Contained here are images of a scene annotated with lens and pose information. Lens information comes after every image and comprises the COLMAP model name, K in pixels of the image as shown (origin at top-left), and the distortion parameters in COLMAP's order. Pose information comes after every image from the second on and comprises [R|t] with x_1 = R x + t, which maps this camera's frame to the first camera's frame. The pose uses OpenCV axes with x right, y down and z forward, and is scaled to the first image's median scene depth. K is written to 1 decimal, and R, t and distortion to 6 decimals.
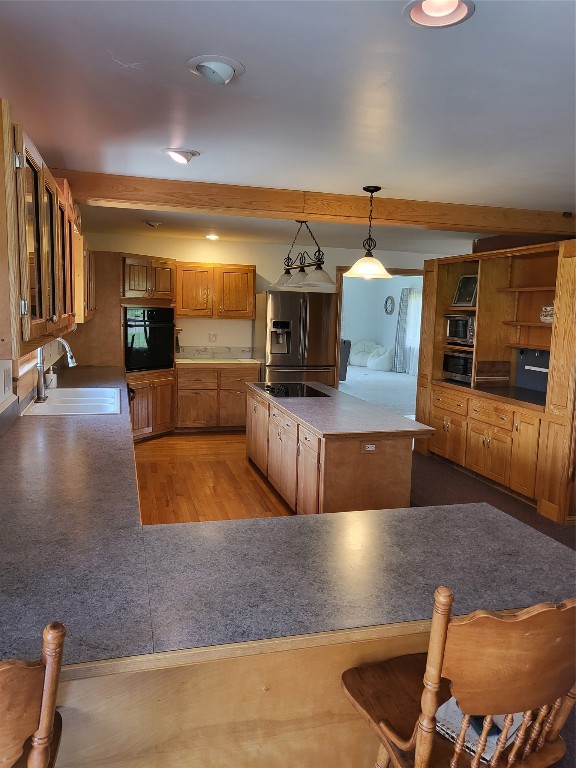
lens RADIAL K [[592.9, 0, 299.2], [0, 592.9, 380.9], [0, 0, 1]] dist [-0.044009, 0.097102]
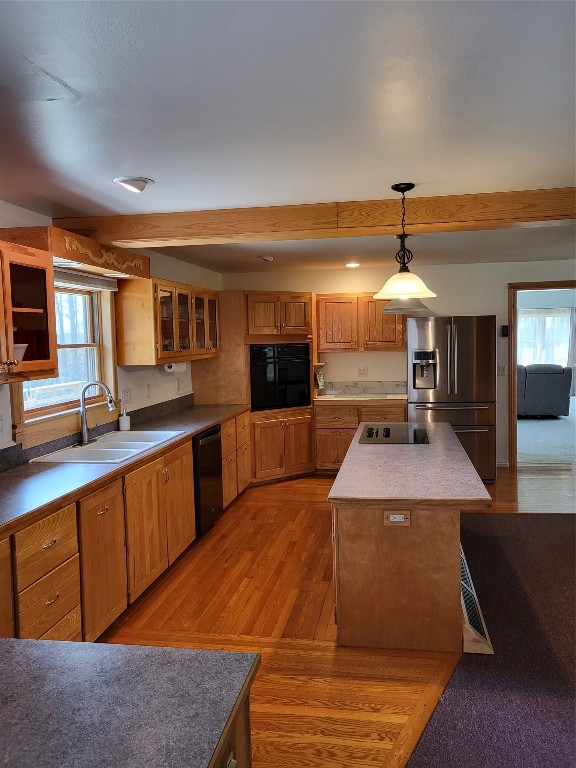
lens RADIAL K [[599.1, 0, 289.7], [0, 599.1, 369.9], [0, 0, 1]] dist [-0.012330, -0.000227]
pose [[0.903063, -0.028850, -0.428539, 0.316578], [-0.000797, 0.997627, -0.068841, -0.024019], [0.429508, 0.062509, 0.900897, 0.220750]]
